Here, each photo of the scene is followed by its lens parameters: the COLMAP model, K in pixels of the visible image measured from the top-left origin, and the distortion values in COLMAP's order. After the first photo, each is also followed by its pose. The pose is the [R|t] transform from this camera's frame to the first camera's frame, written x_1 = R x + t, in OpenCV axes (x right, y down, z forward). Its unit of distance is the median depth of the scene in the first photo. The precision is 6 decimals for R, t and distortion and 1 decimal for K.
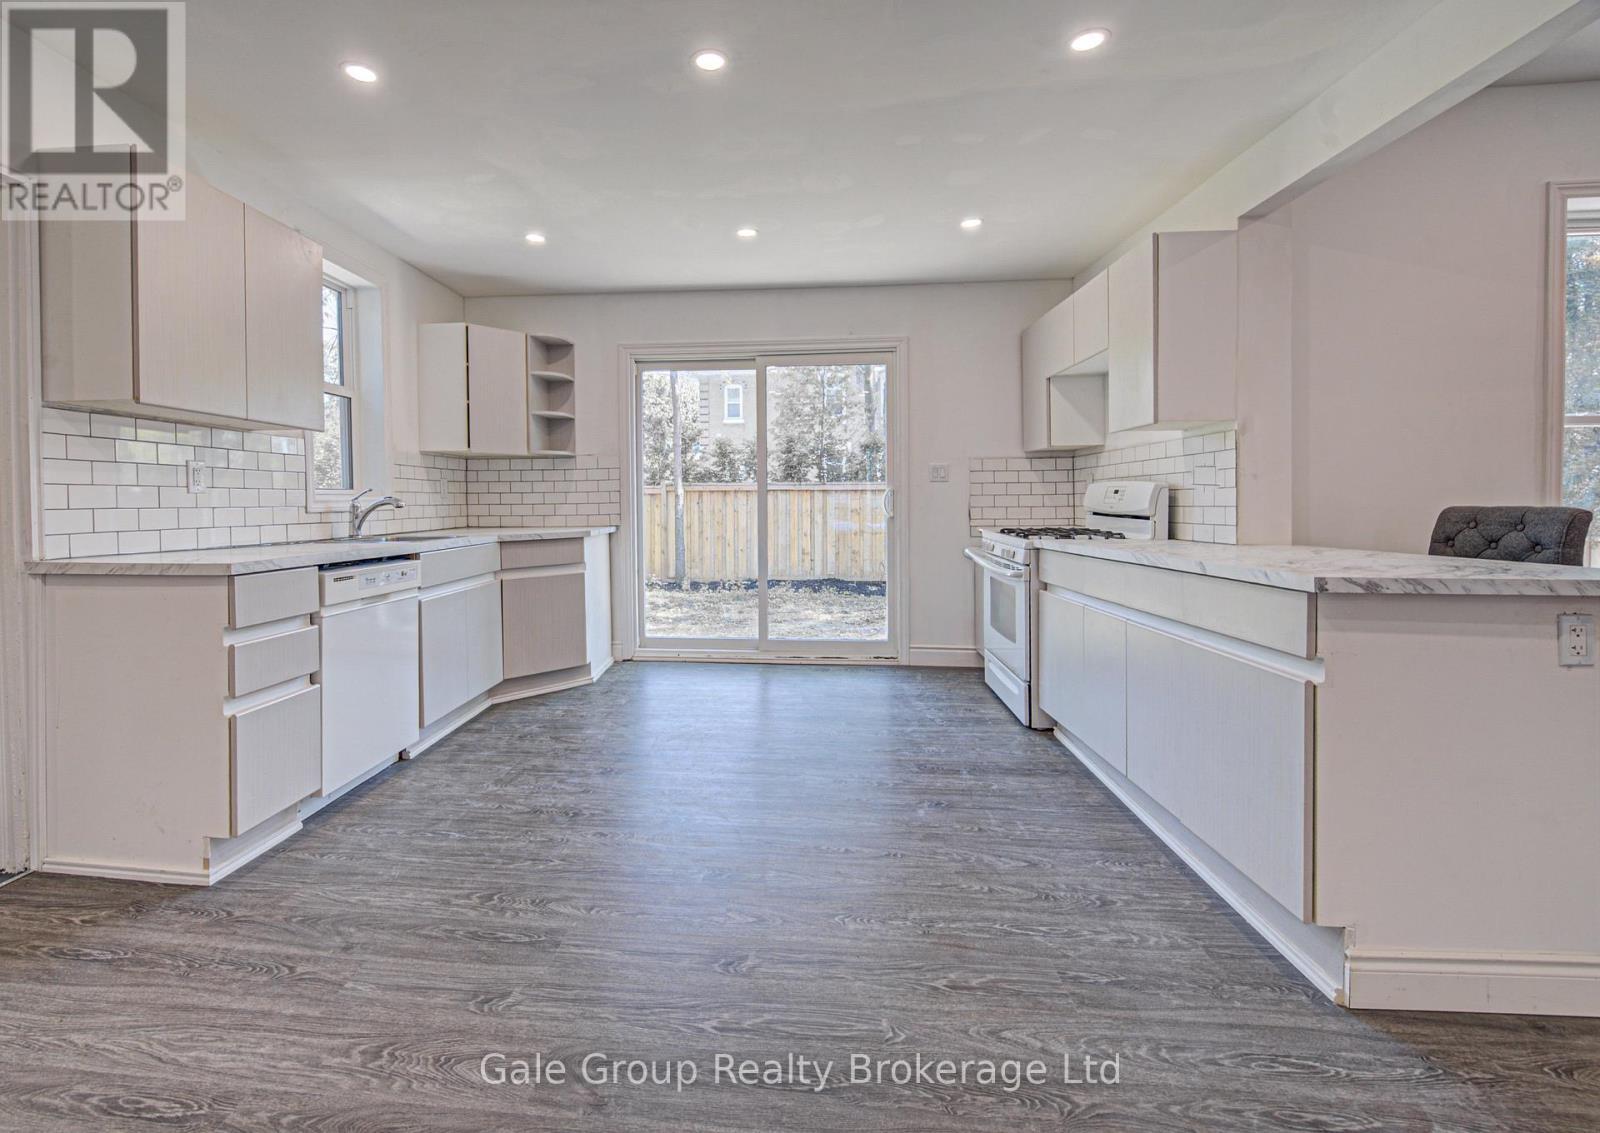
lens RADIAL K [[697.2, 0, 738.4], [0, 697.2, 514.0], [0, 0, 1]] dist [0.003253, -0.000402]
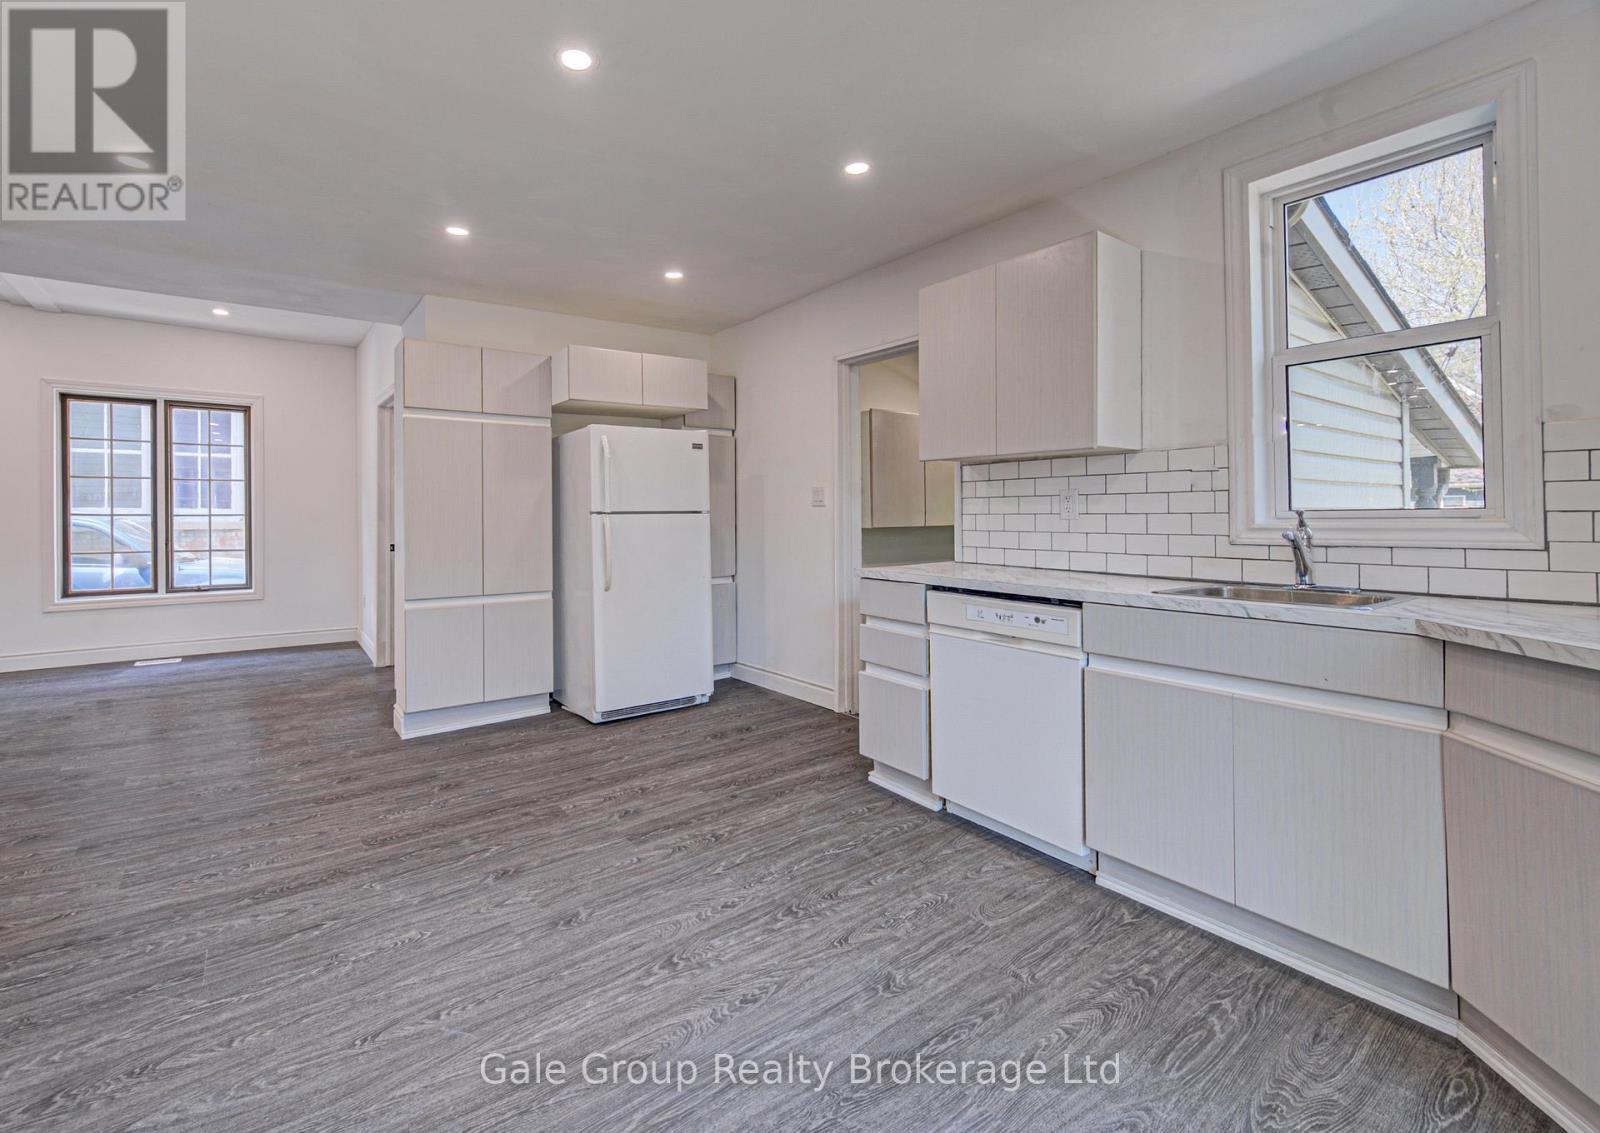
lens RADIAL K [[697.2, 0, 738.4], [0, 697.2, 514.0], [0, 0, 1]] dist [0.003253, -0.000402]
pose [[-0.770827, 0.004002, -0.637031, 0.201328], [-0.005156, 0.999908, 0.012520, -0.030518], [0.637023, 0.012935, -0.770736, 0.939138]]
